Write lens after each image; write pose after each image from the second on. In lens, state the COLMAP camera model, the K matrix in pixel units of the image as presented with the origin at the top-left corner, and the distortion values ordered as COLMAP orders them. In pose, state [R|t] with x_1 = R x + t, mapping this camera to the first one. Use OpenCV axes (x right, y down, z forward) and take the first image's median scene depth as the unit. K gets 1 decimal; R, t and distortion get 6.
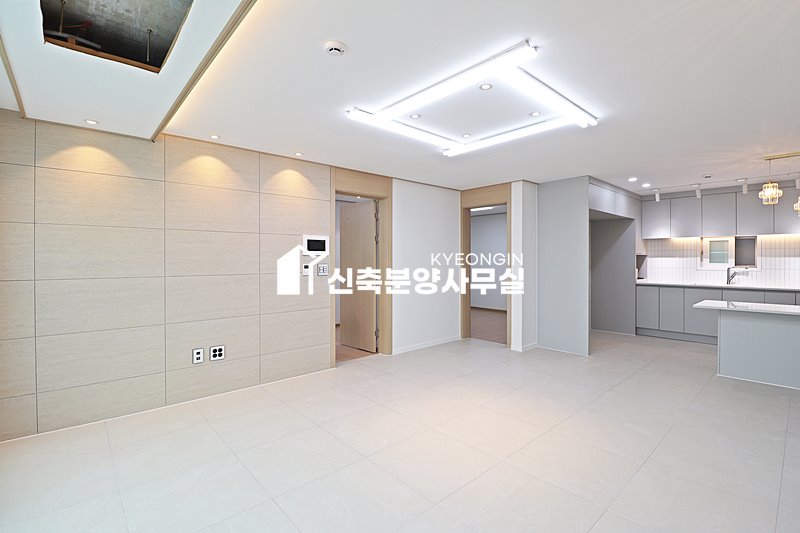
lens RADIAL K [[367.5, 0, 401.2], [0, 367.5, 260.2], [0, 0, 1]] dist [0.000527, -0.014767]
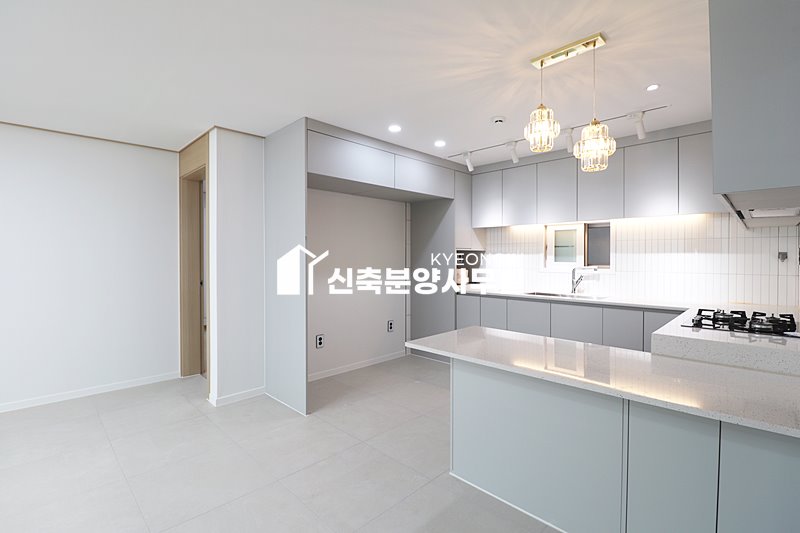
lens RADIAL K [[367.5, 0, 401.2], [0, 367.5, 260.2], [0, 0, 1]] dist [0.000527, -0.014767]
pose [[0.998159, -0.000125, 0.060653, 0.530911], [-0.000306, 0.999975, 0.007095, -0.000397], [-0.060652, -0.007101, 0.998134, 0.326866]]
